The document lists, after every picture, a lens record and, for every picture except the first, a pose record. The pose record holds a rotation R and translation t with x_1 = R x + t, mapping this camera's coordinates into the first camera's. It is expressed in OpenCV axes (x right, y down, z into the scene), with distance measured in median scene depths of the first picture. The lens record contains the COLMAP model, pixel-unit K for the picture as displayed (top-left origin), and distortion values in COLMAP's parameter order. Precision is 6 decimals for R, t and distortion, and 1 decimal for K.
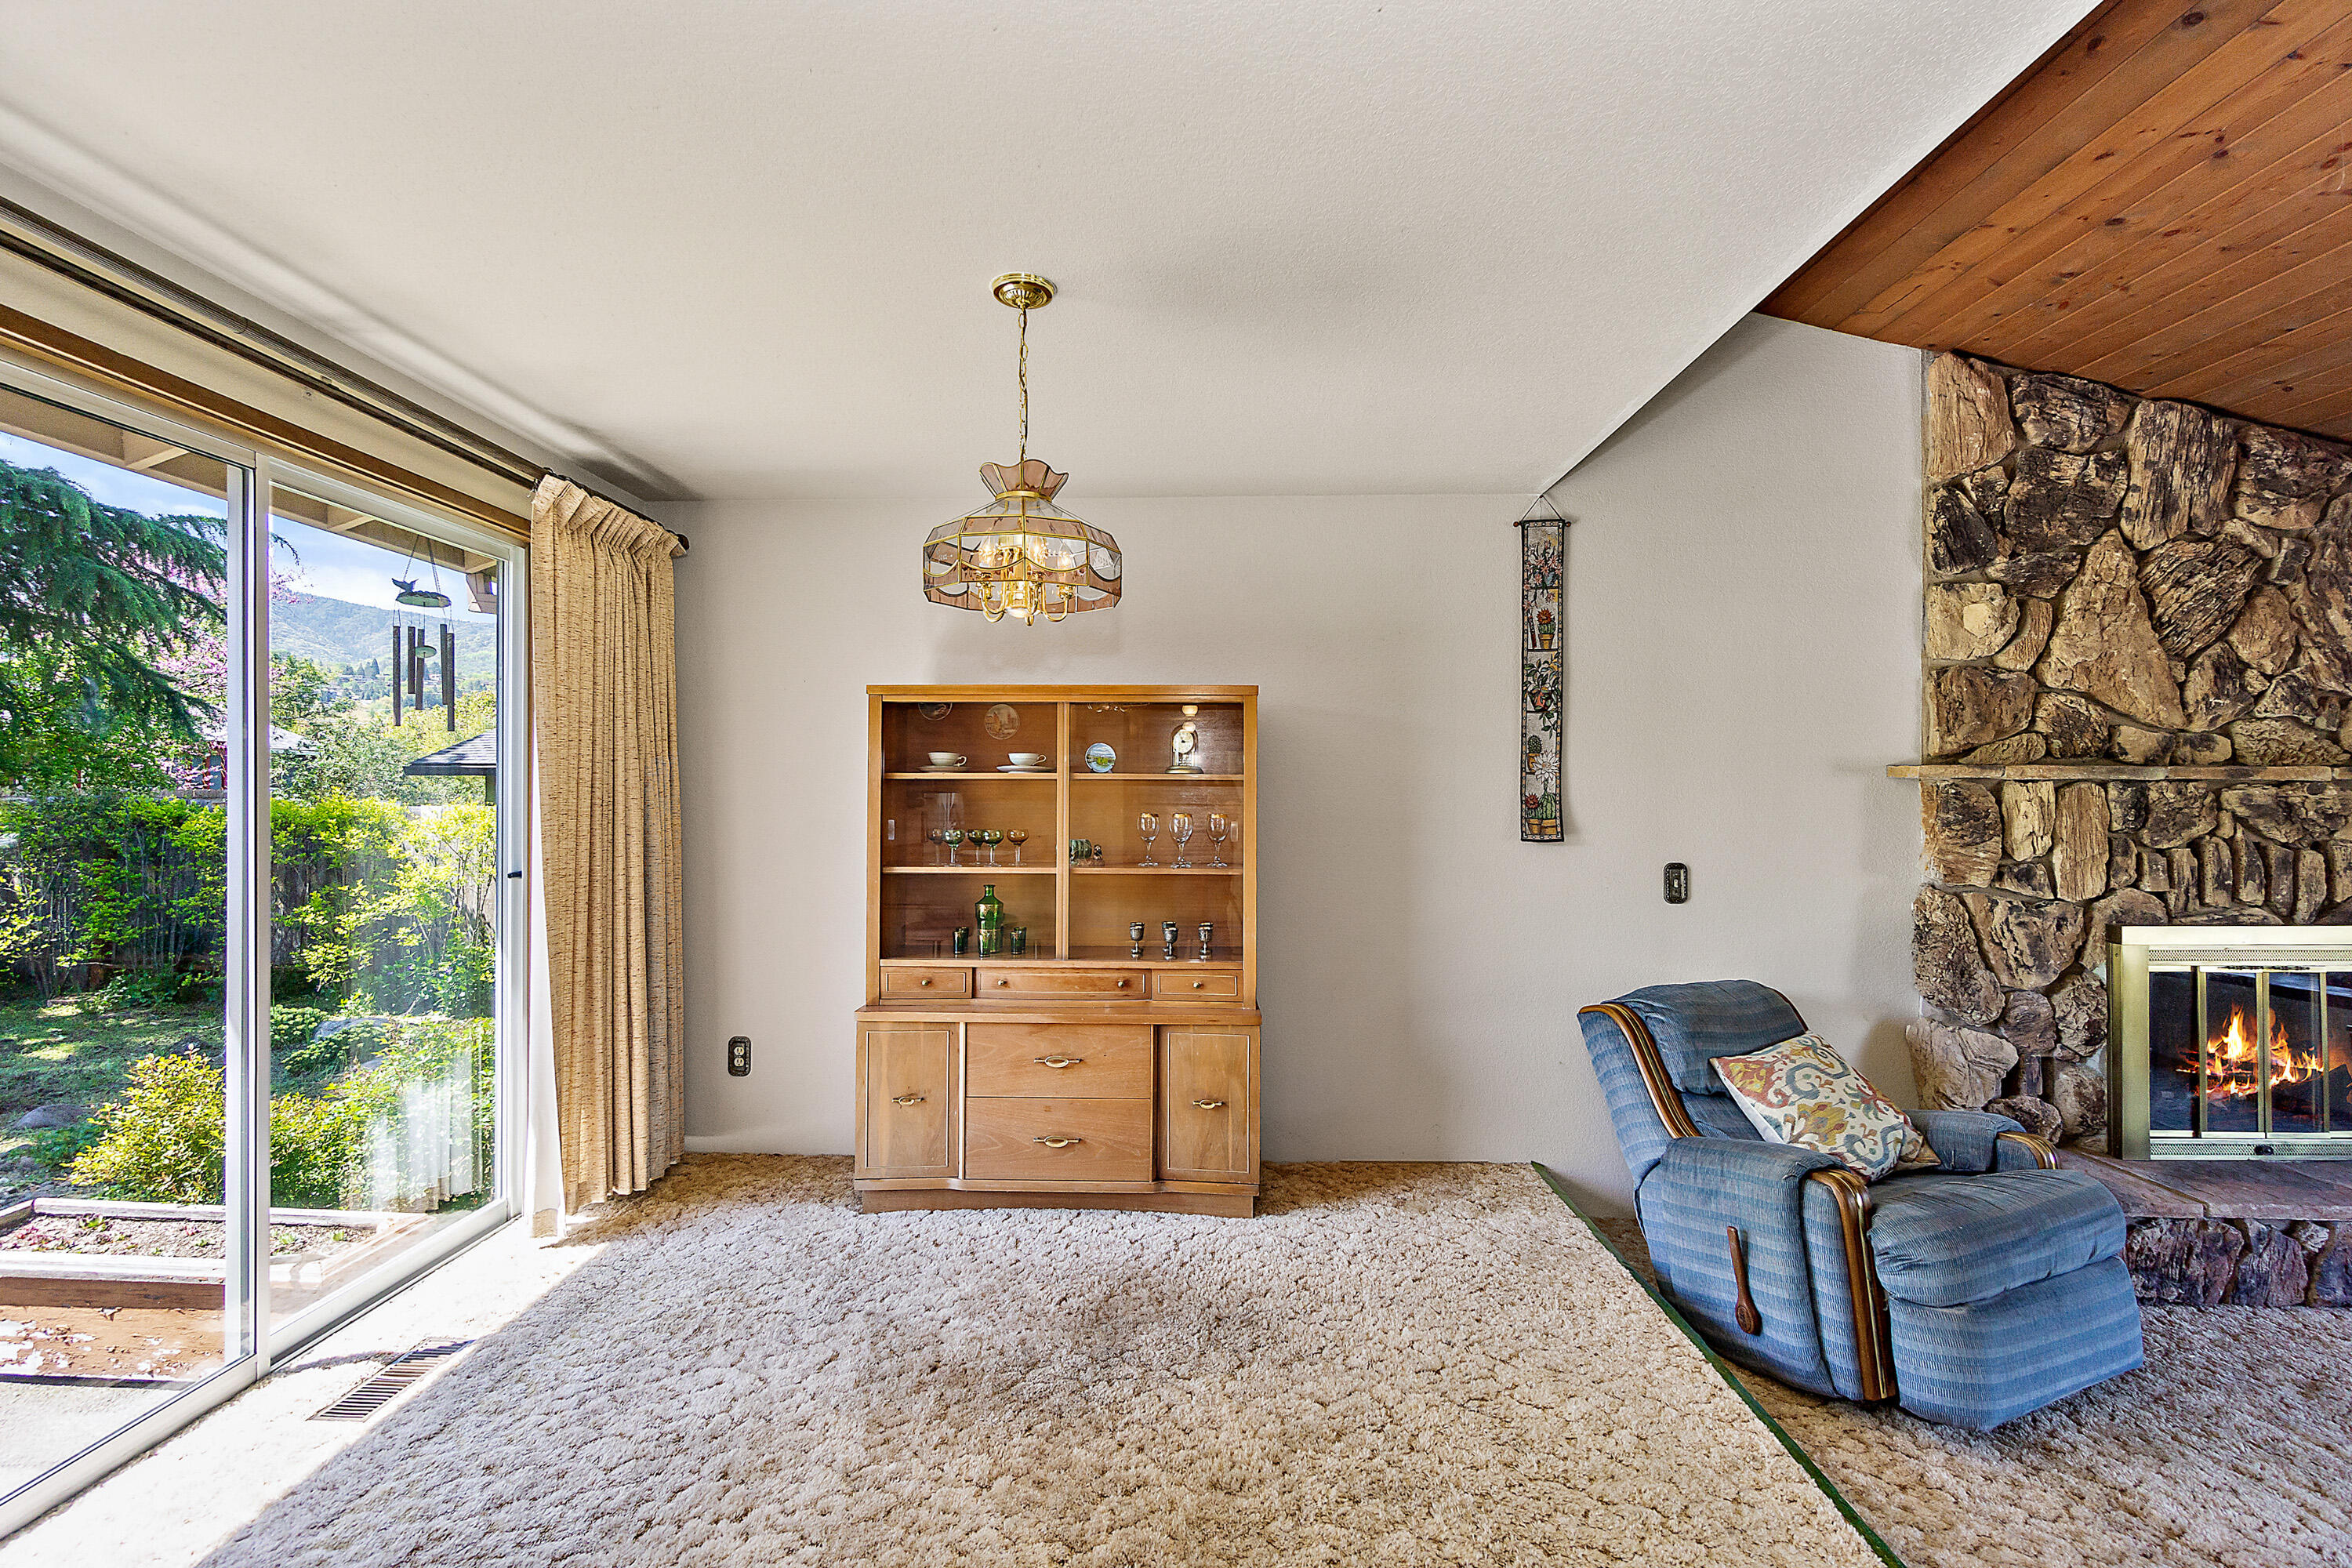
lens RADIAL K [[1024.0, 0, 1150.6], [0, 1024.0, 785.8], [0, 0, 1]] dist [-0.008869, 0.002257]
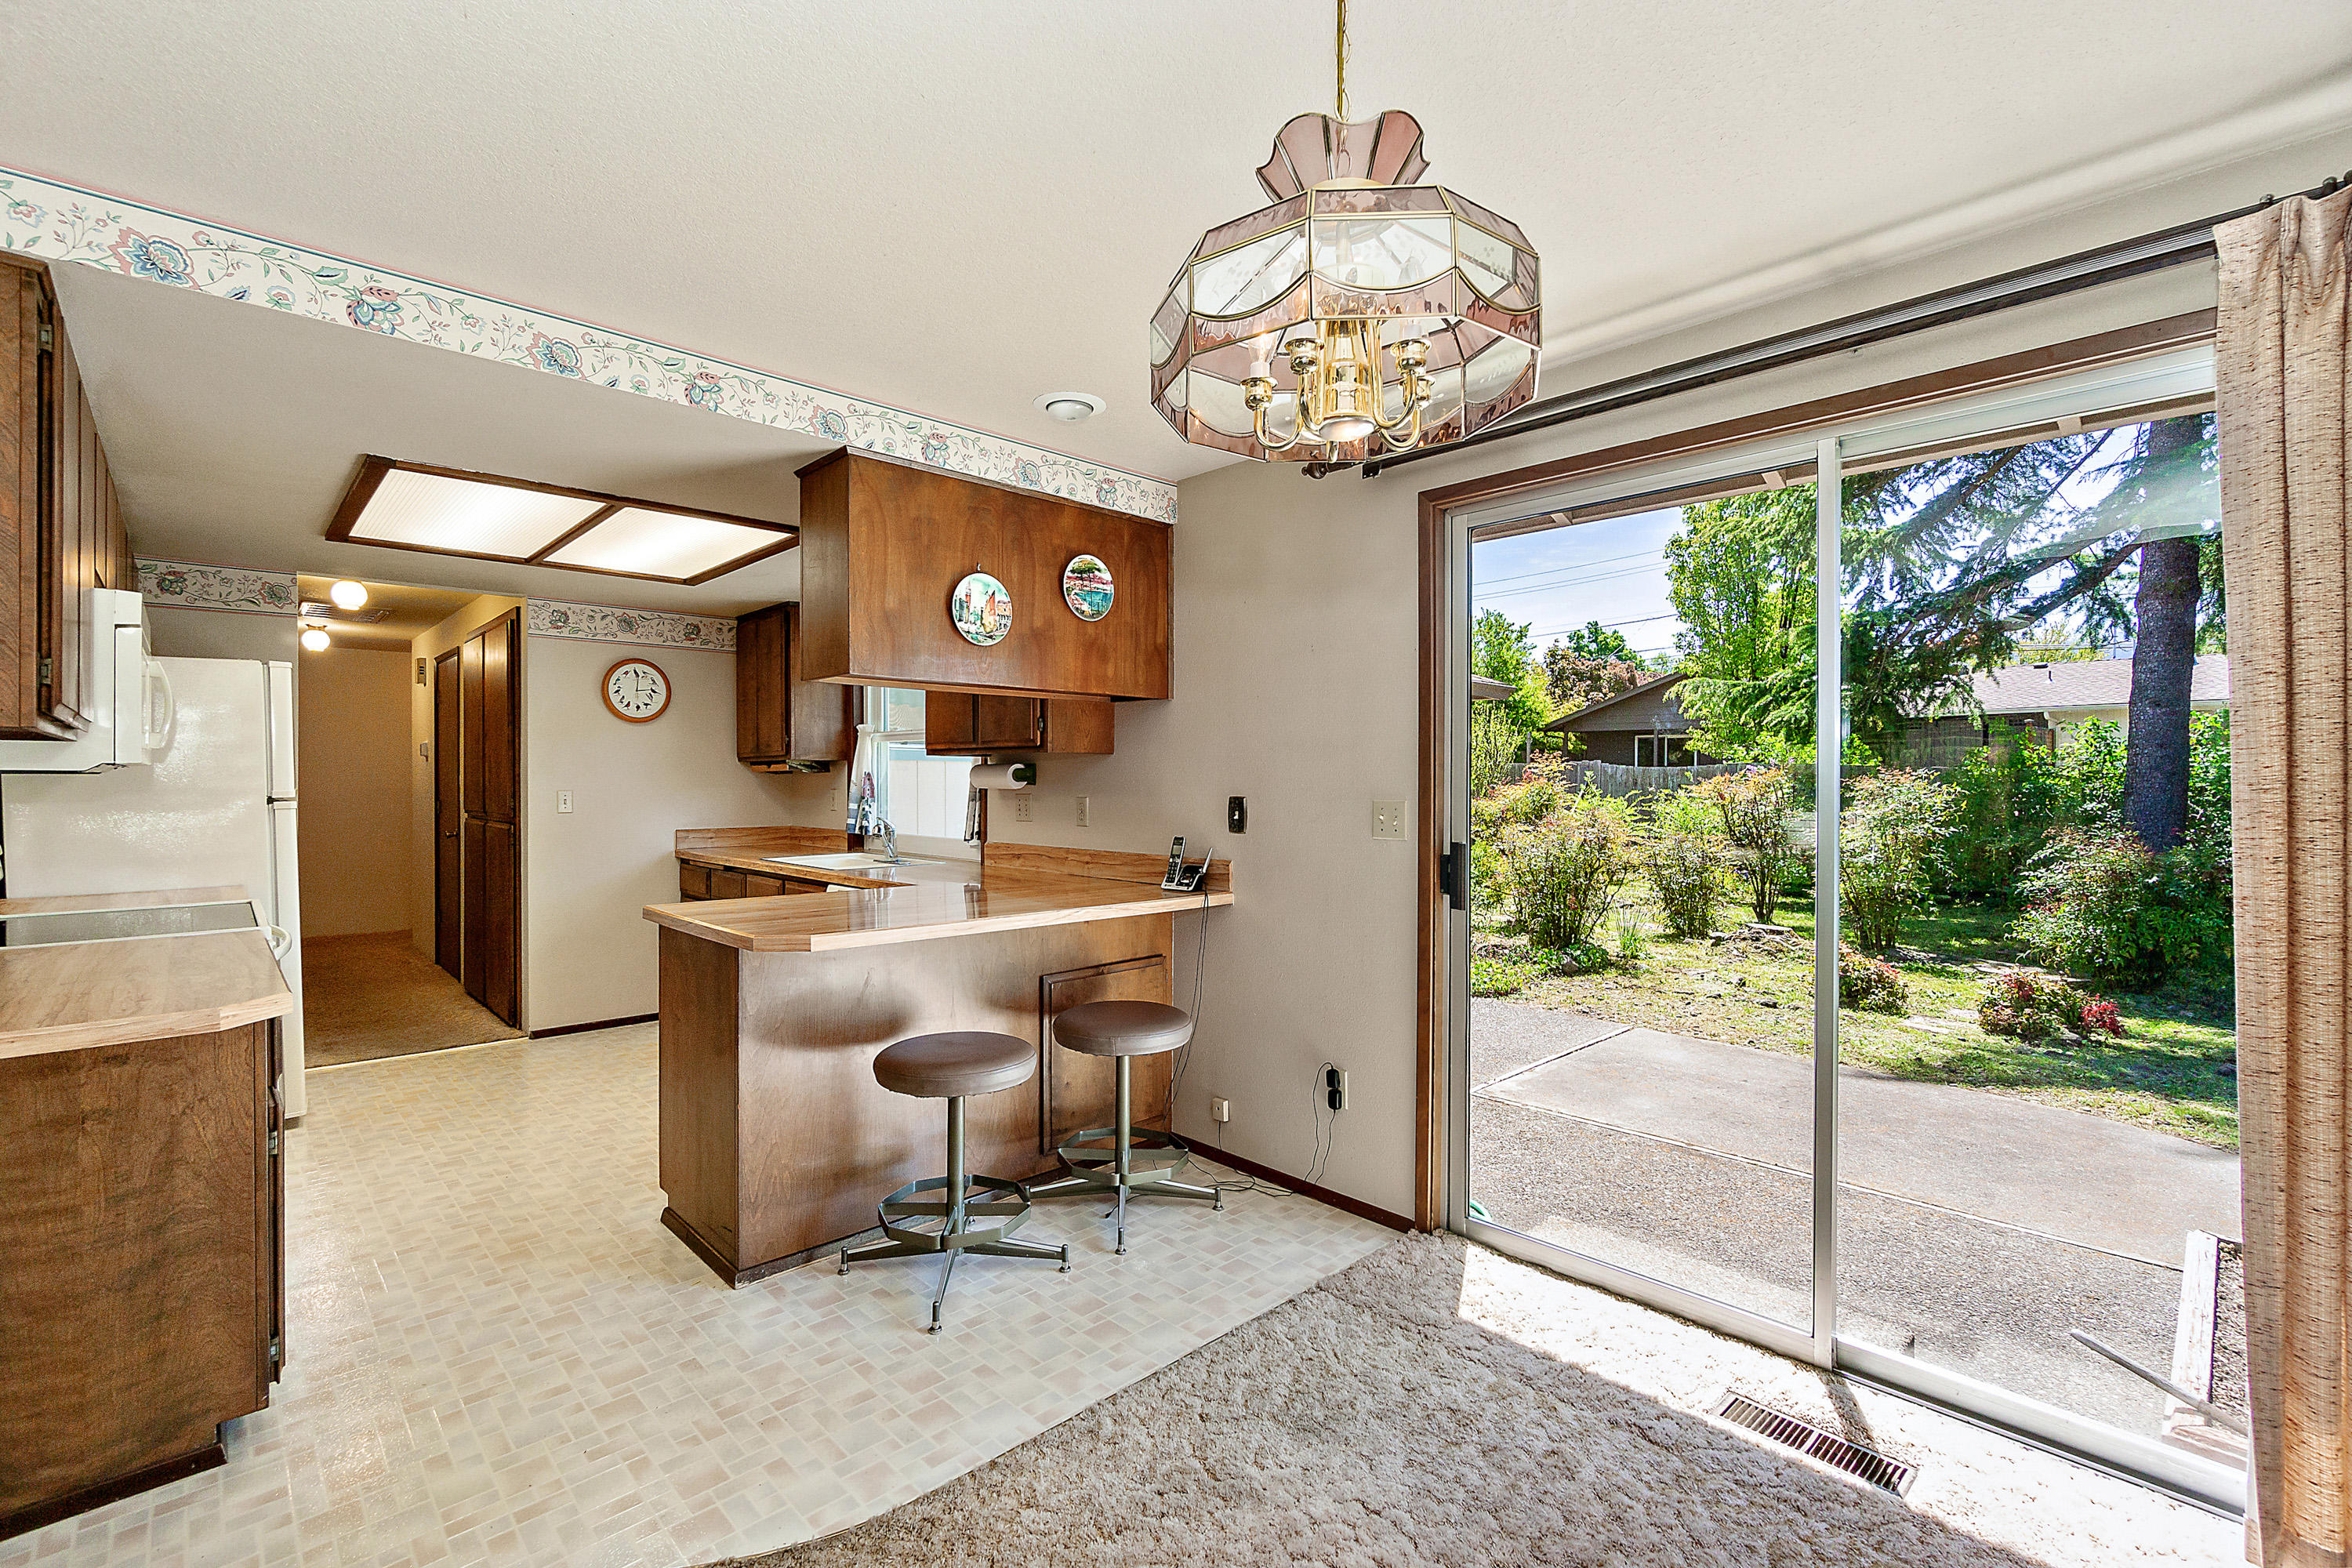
lens RADIAL K [[1024.0, 0, 1159.1], [0, 1024.0, 784.9], [0, 0, 1]] dist [-0.008869, 0.002257]
pose [[-0.694369, -0.000323, -0.719619, 0.207351], [0.002721, 0.999992, -0.003074, 0.008490], [0.719614, -0.004093, -0.694363, 0.863780]]
